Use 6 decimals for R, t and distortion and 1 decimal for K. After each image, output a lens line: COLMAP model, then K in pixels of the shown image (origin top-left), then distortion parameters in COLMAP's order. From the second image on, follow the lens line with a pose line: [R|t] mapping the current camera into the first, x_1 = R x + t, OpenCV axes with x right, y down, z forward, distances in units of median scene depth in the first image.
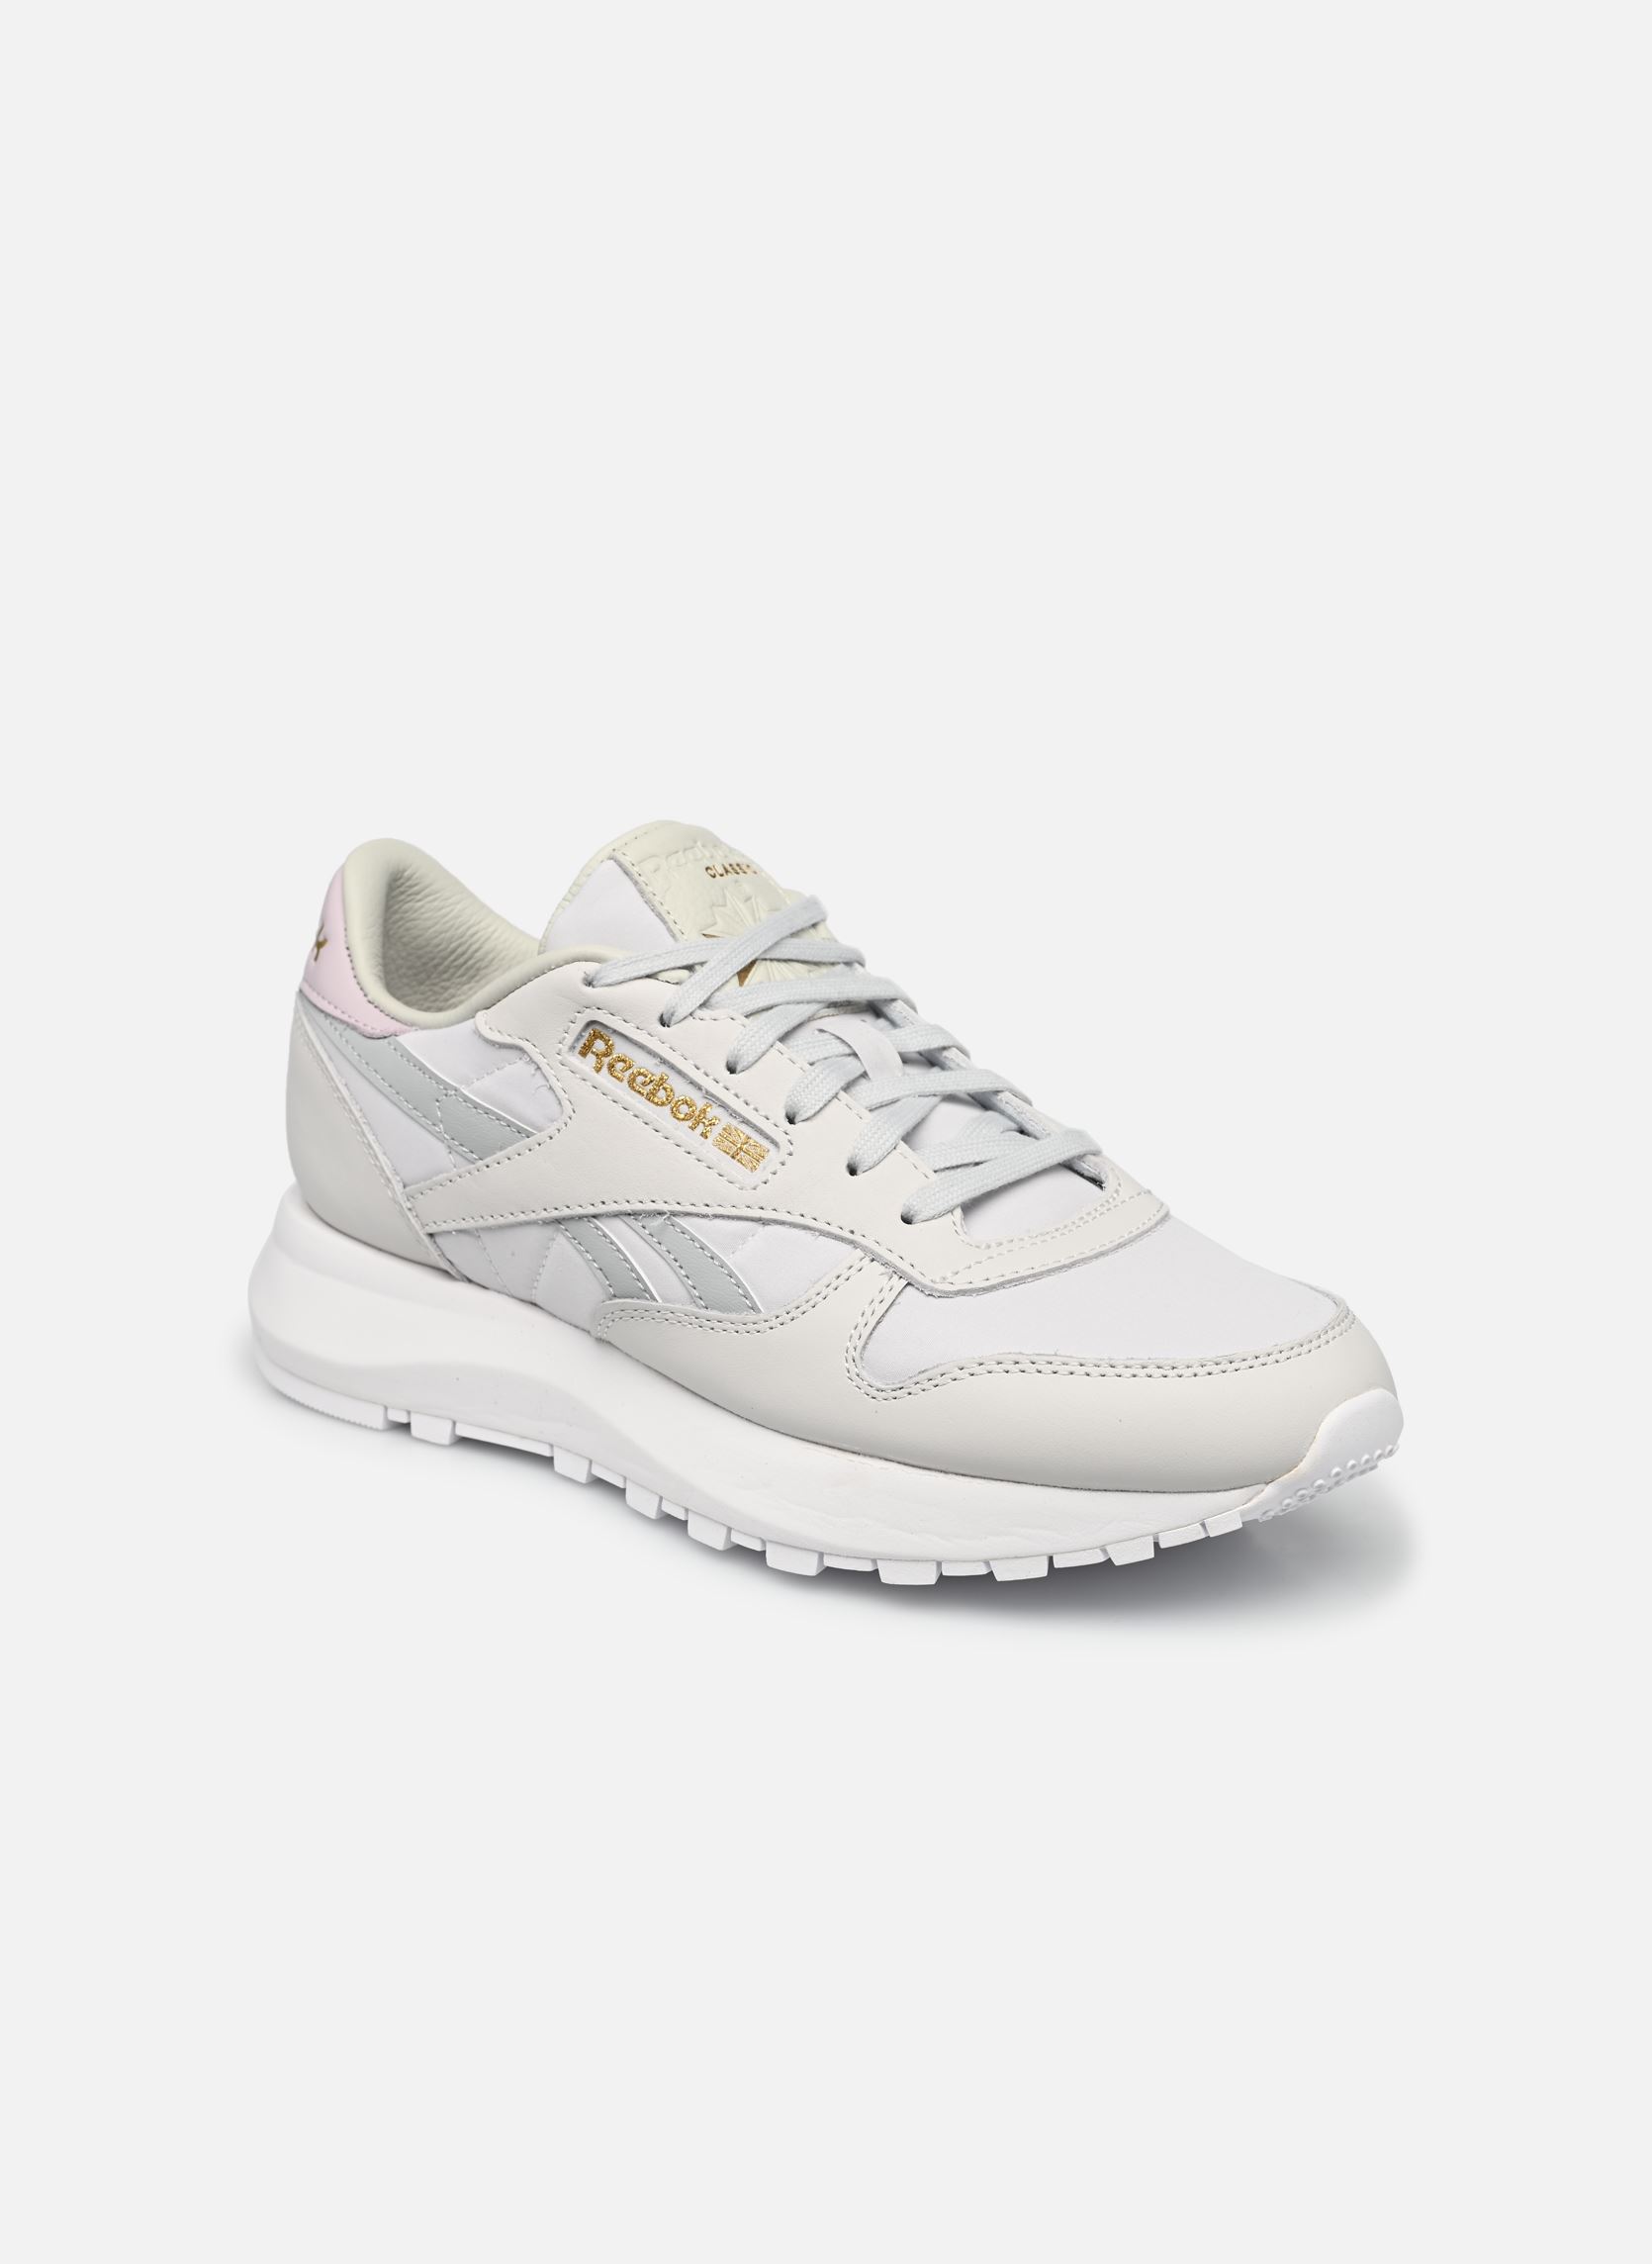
lens RADIAL K [[7273.4, 0, 829.8], [0, 7273.4, 1143.0], [0, 0, 1]] dist [1.006368, 0.000000]
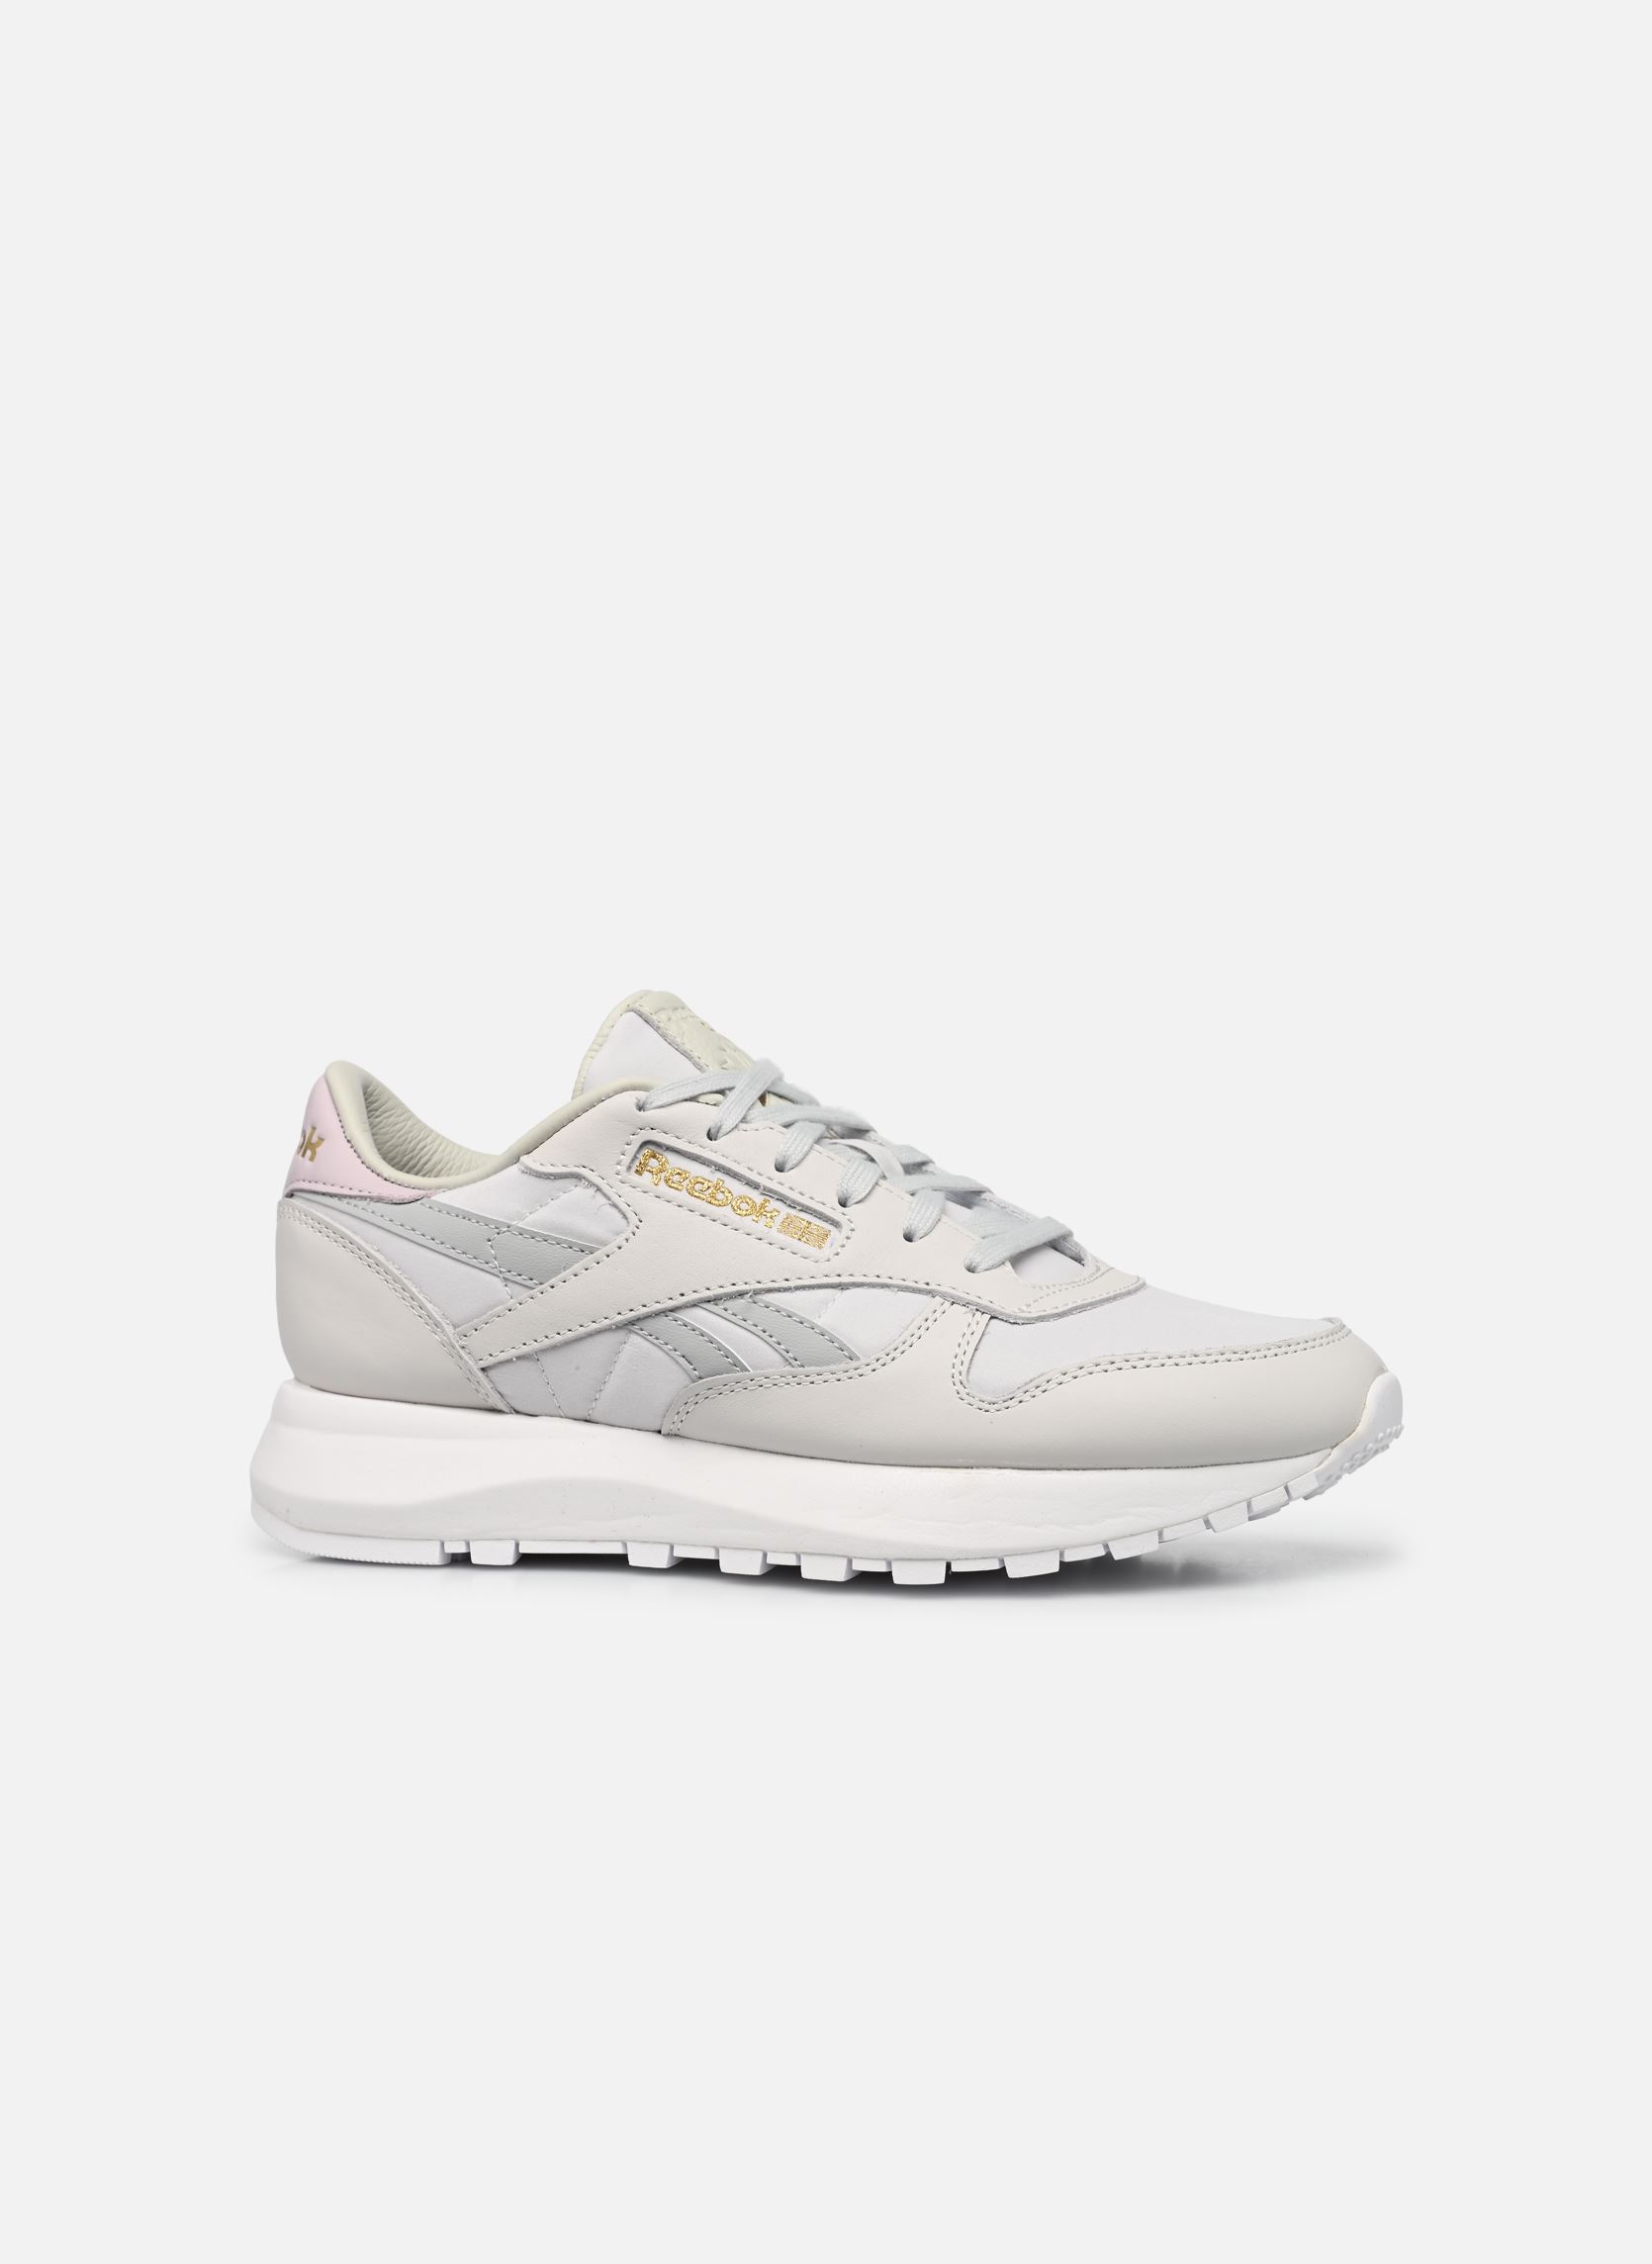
lens RADIAL K [[7273.4, 0, 819.3], [0, 7273.4, 1125.9], [0, 0, 1]] dist [1.006368, 0.000000]
pose [[0.877082, -0.004174, 0.480323, -0.547452], [0.162972, 0.943234, -0.289394, 0.309488], [-0.451849, 0.332102, 0.827974, 0.063105]]
